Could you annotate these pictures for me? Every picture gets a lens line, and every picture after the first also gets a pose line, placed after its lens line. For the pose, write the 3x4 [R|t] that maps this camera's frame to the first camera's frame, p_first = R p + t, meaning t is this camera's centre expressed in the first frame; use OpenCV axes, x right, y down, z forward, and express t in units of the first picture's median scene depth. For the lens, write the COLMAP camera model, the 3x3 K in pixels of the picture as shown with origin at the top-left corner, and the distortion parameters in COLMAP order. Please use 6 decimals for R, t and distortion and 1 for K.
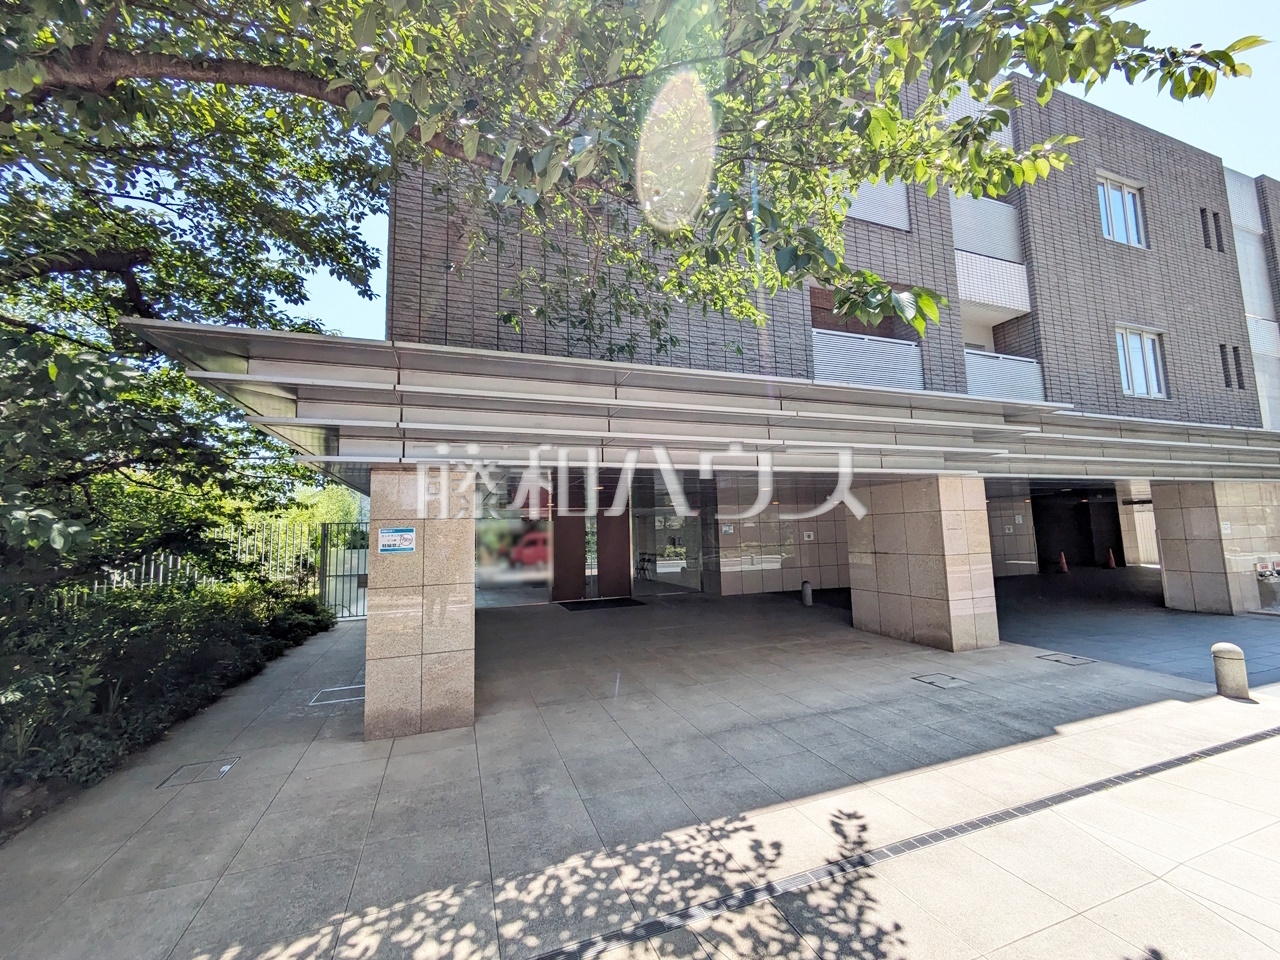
lens RADIAL K [[509.1, 0, 635.6], [0, 509.1, 485.6], [0, 0, 1]] dist [-0.002709, 0.003390]
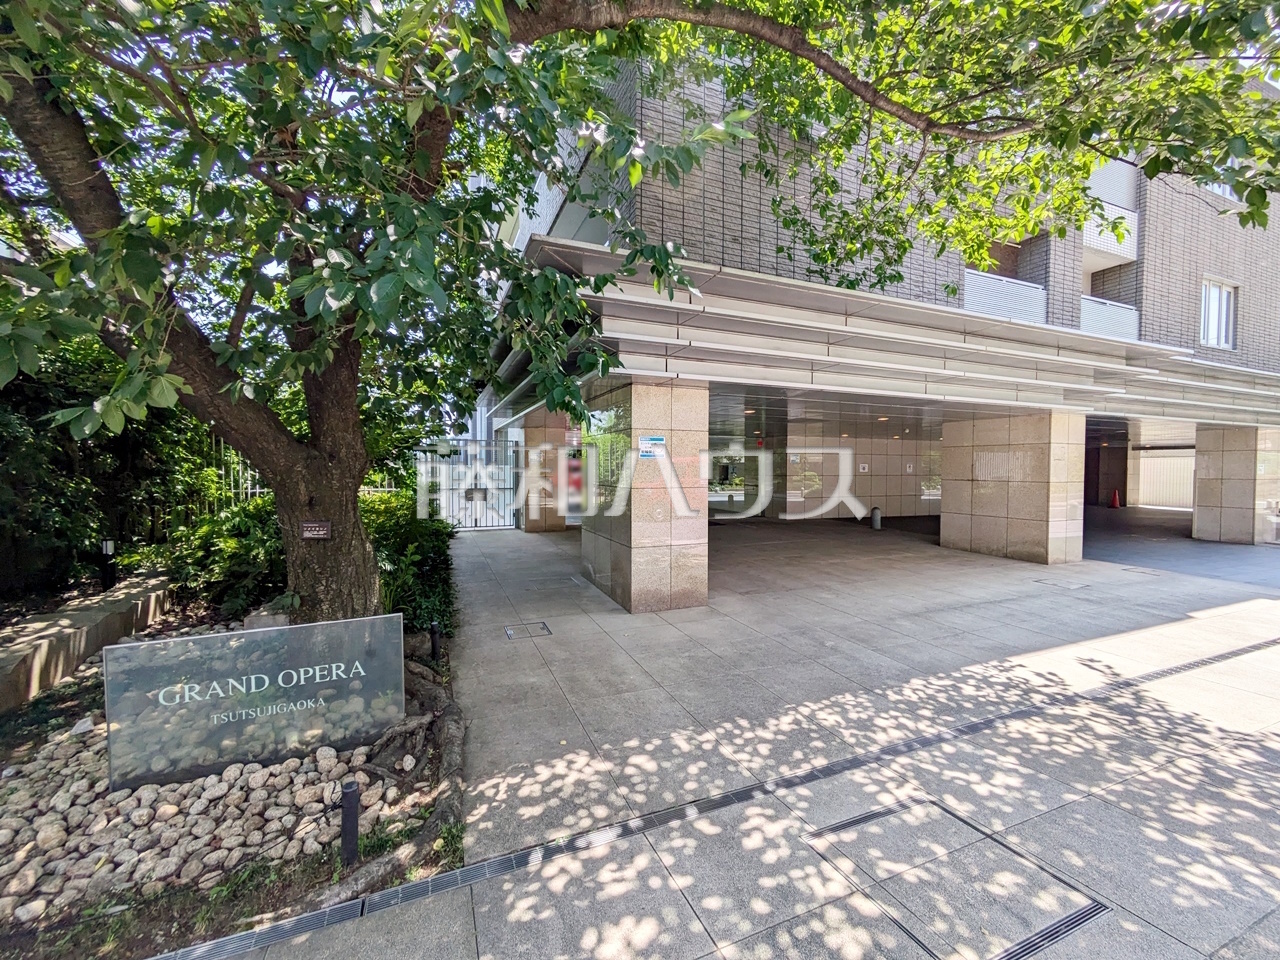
lens RADIAL K [[509.1, 0, 635.9], [0, 509.1, 481.0], [0, 0, 1]] dist [-0.002709, 0.003390]
pose [[0.998741, 0.028976, 0.040953, -0.729304], [-0.033574, 0.992628, 0.116458, 0.068447], [-0.037276, -0.117686, 0.992351, -0.183404]]
